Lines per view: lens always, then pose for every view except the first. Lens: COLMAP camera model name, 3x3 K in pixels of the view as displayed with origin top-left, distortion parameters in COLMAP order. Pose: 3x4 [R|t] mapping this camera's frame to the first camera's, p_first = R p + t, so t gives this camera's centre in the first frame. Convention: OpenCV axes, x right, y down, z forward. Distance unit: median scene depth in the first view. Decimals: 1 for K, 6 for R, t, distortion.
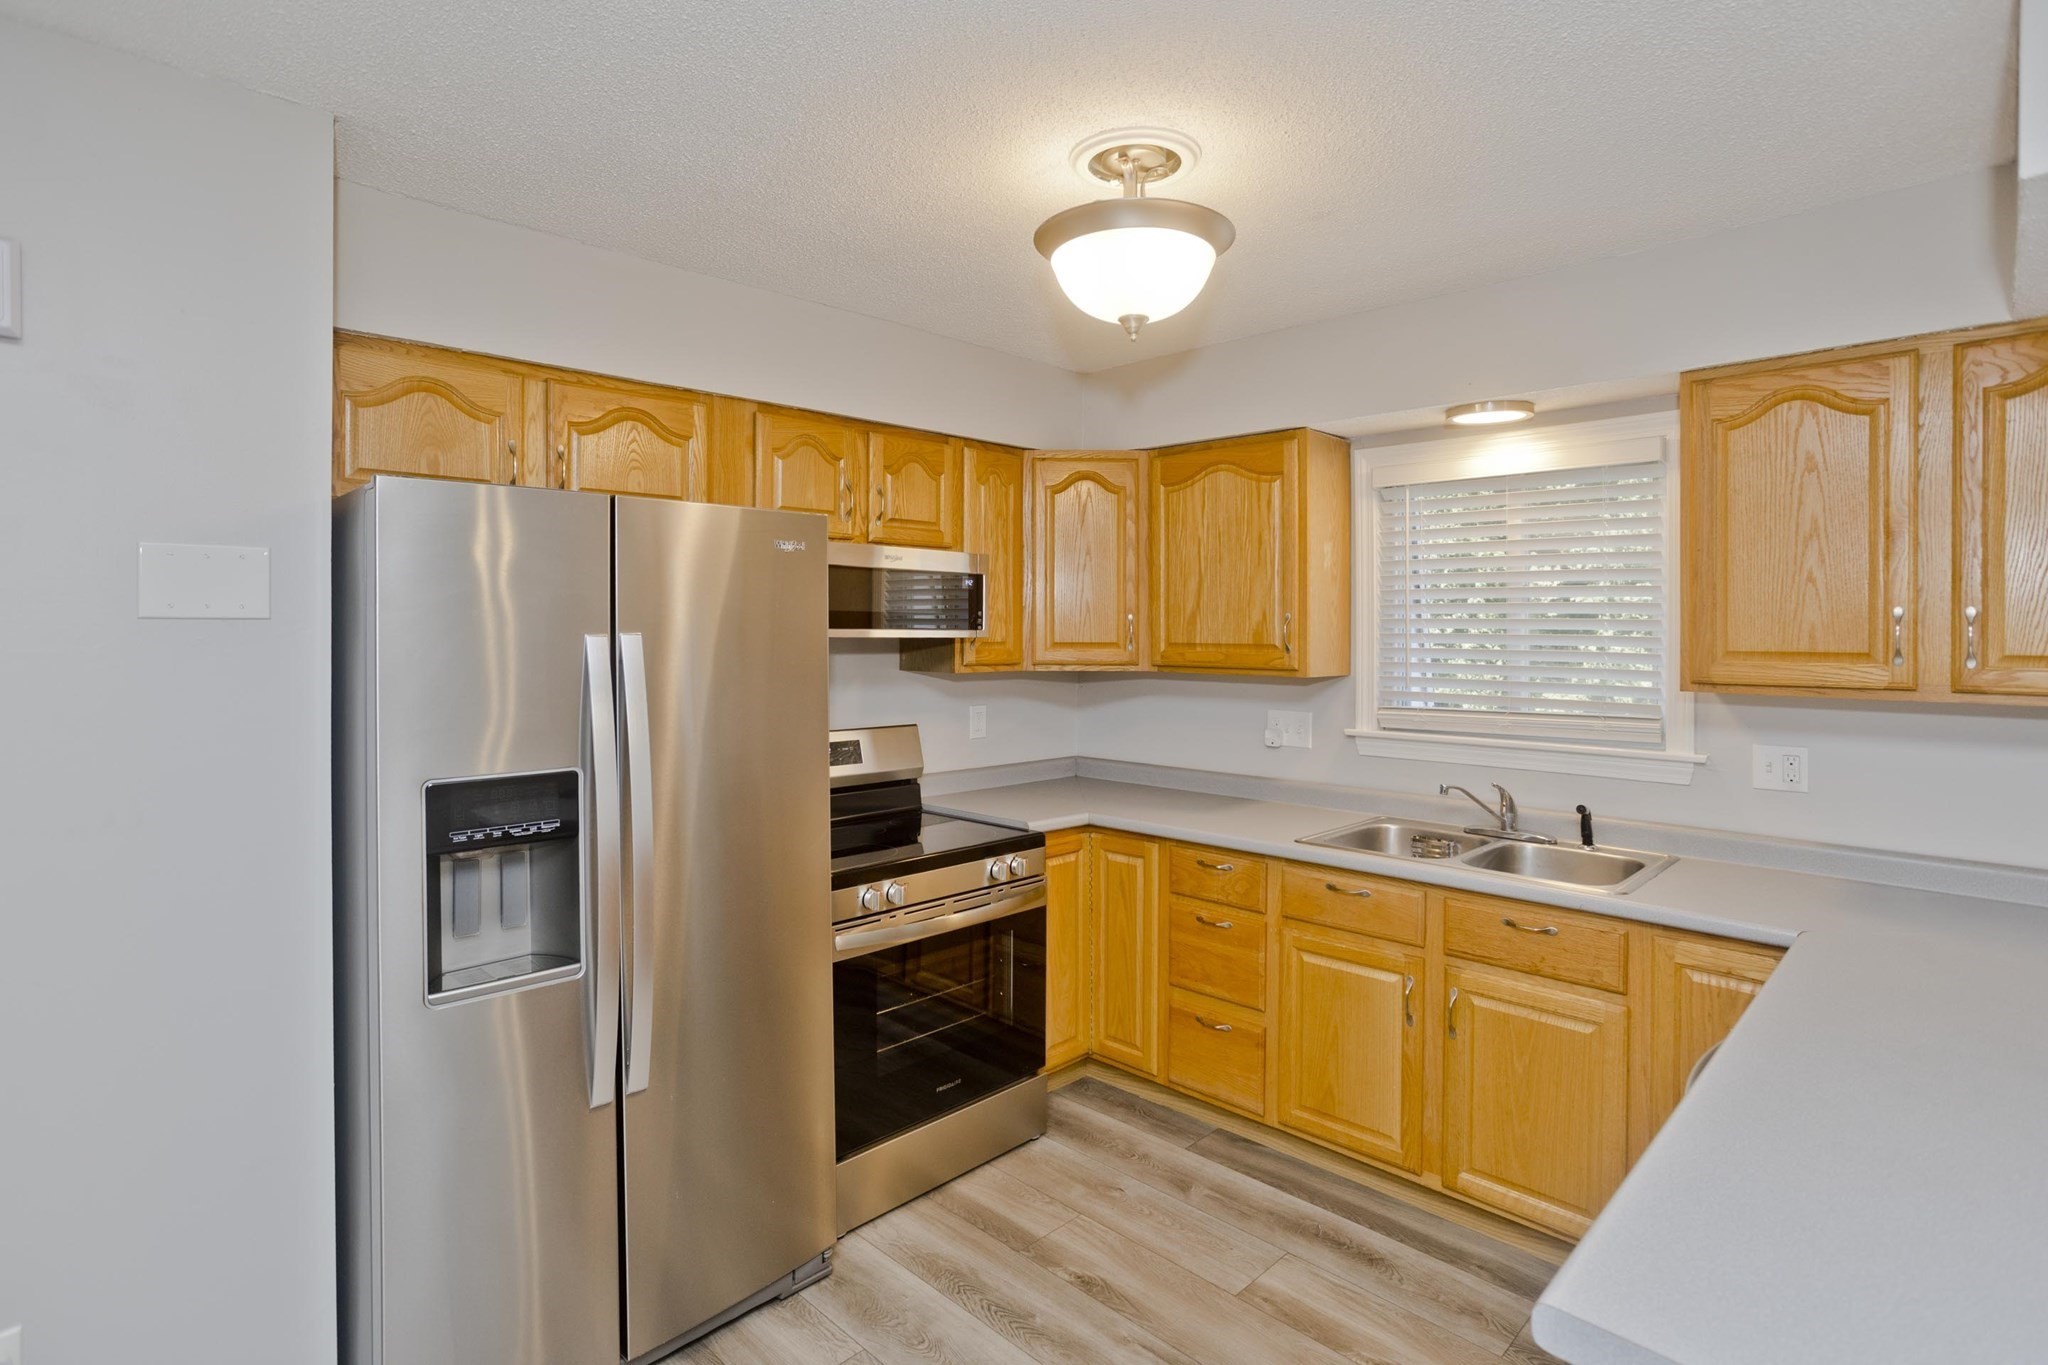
lens RADIAL K [[1000.7, 0, 1007.8], [0, 1000.7, 635.1], [0, 0, 1]] dist [-0.019924, 0.000303]
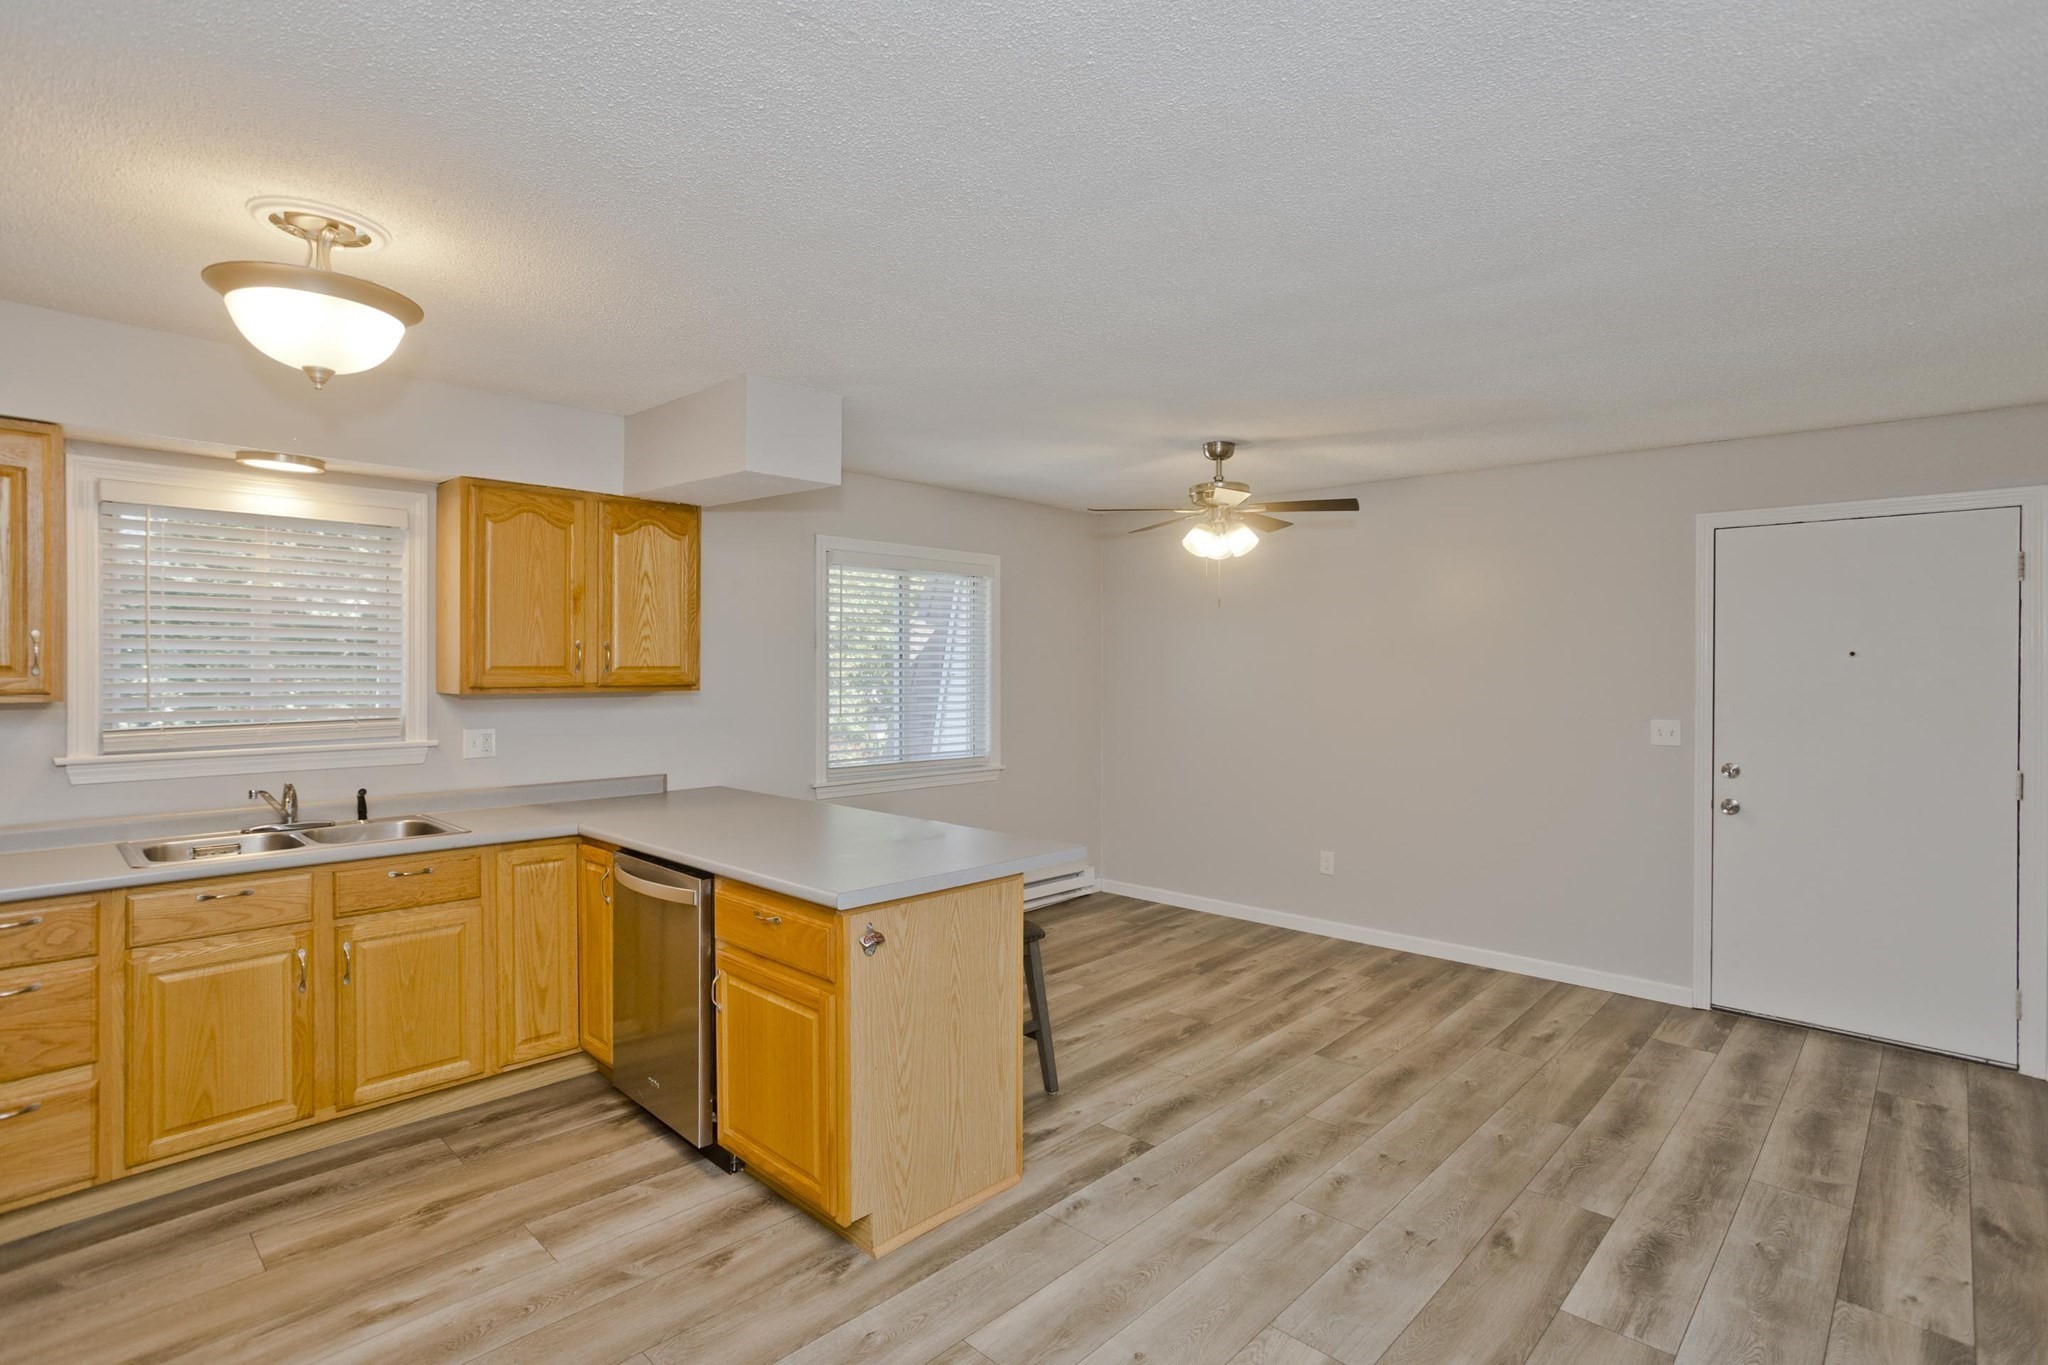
lens RADIAL K [[990.6, 0, 1054.7], [0, 990.6, 667.4], [0, 0, 1]] dist [-0.018867, 0.000779]
pose [[-0.043357, -0.002130, 0.999057, -0.714175], [0.002008, 0.999996, 0.002219, 0.014321], [-0.999058, 0.002102, -0.043352, 0.164014]]
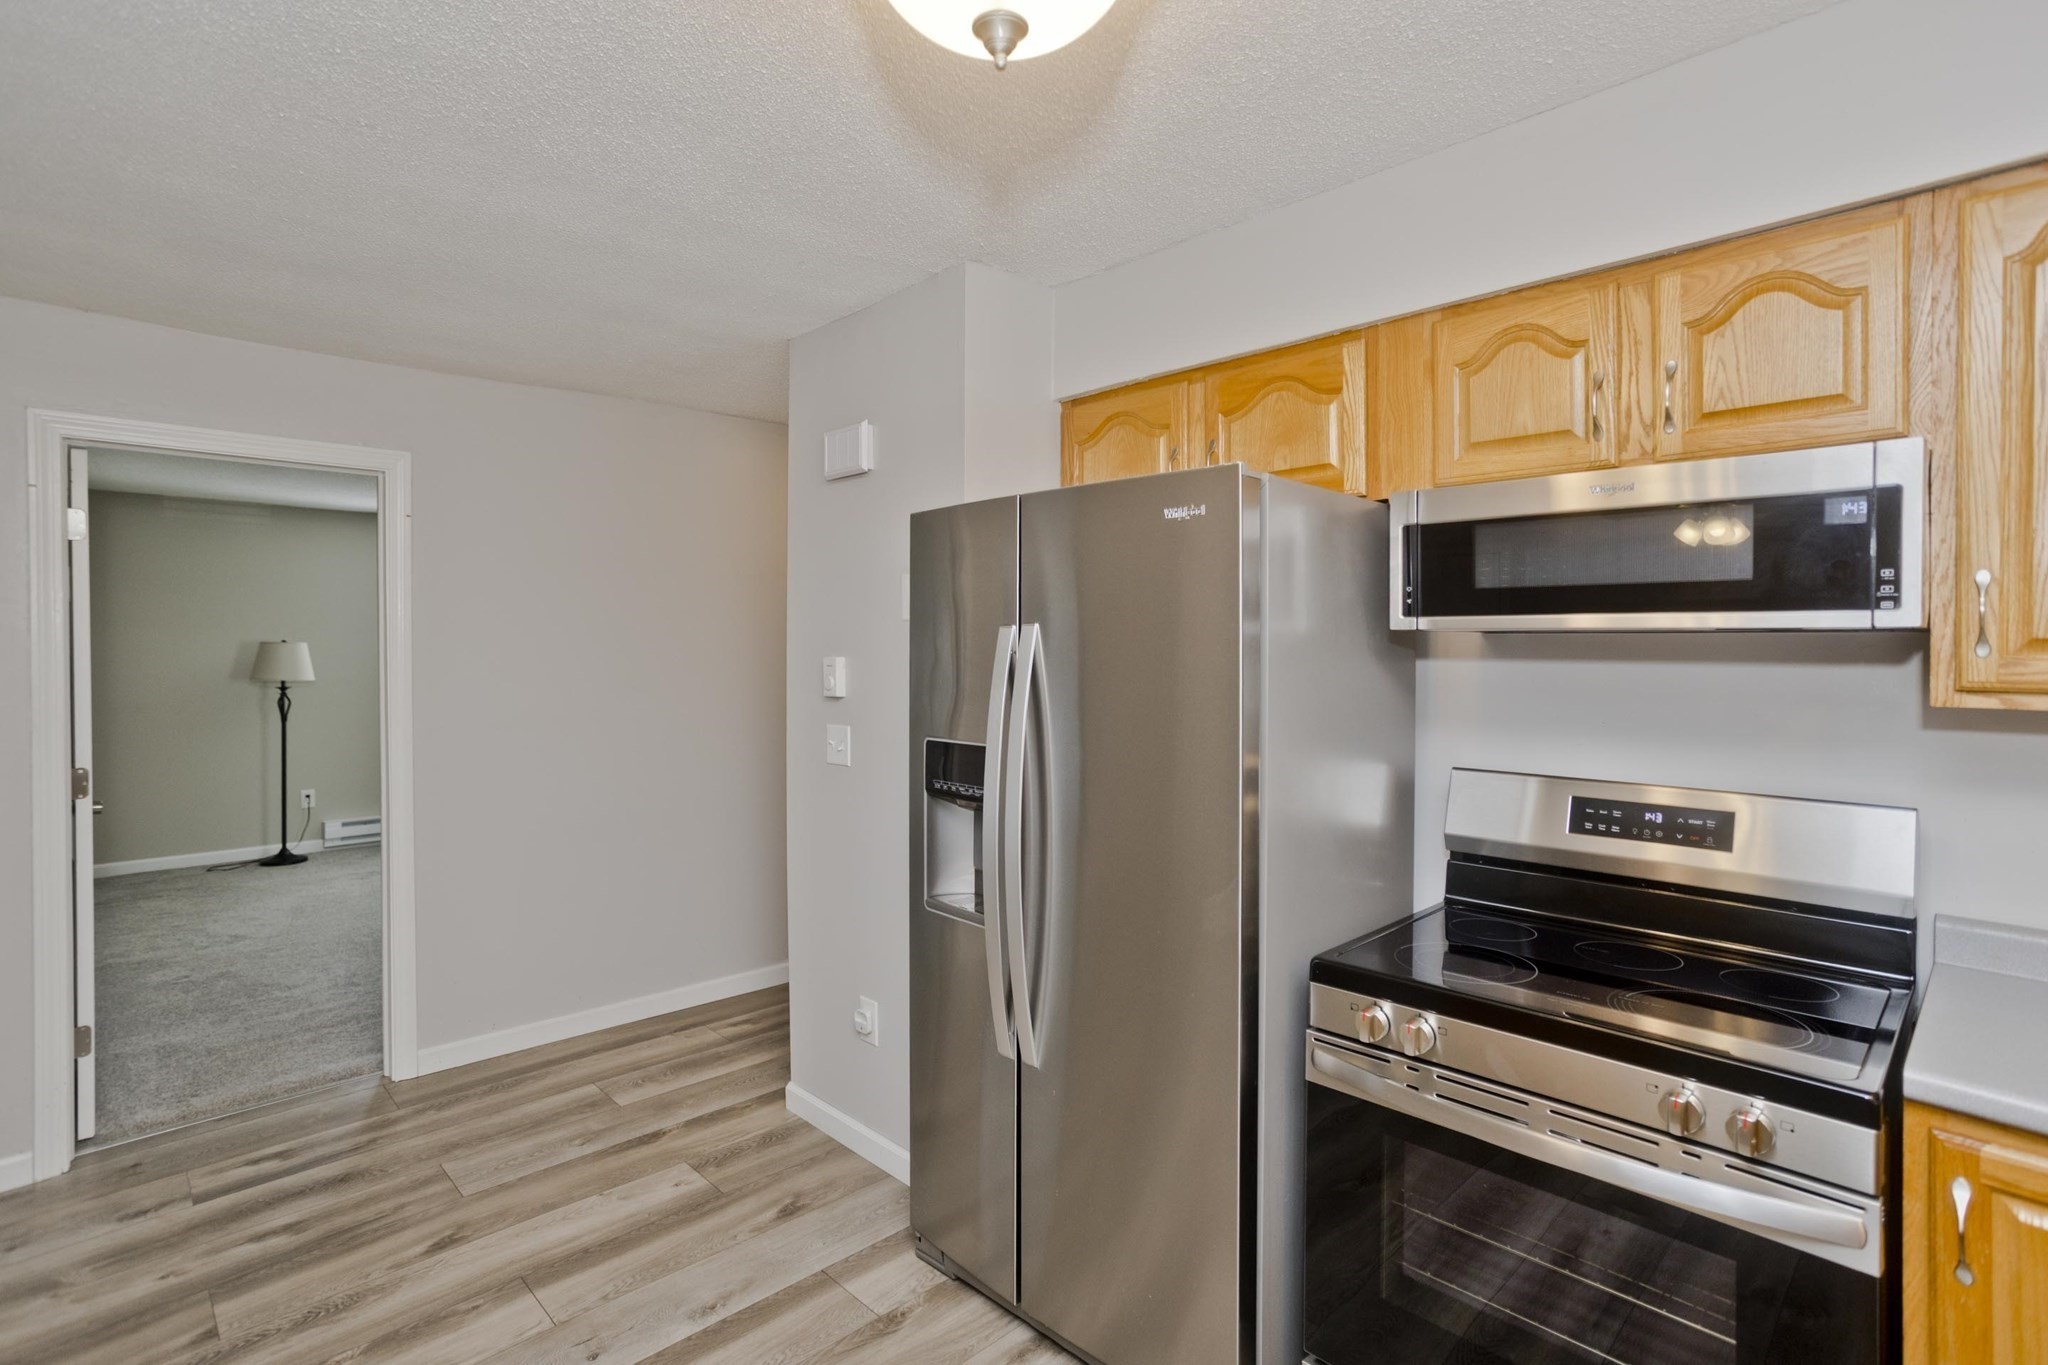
lens RADIAL K [[1004.1, 0, 1056.5], [0, 1004.1, 653.2], [0, 0, 1]] dist [-0.051243, 0.025276]
pose [[0.008639, 0.003319, -0.999957, 0.478448], [-0.004976, 0.999982, 0.003276, 0.016808], [0.999950, 0.004948, 0.008655, 0.729318]]
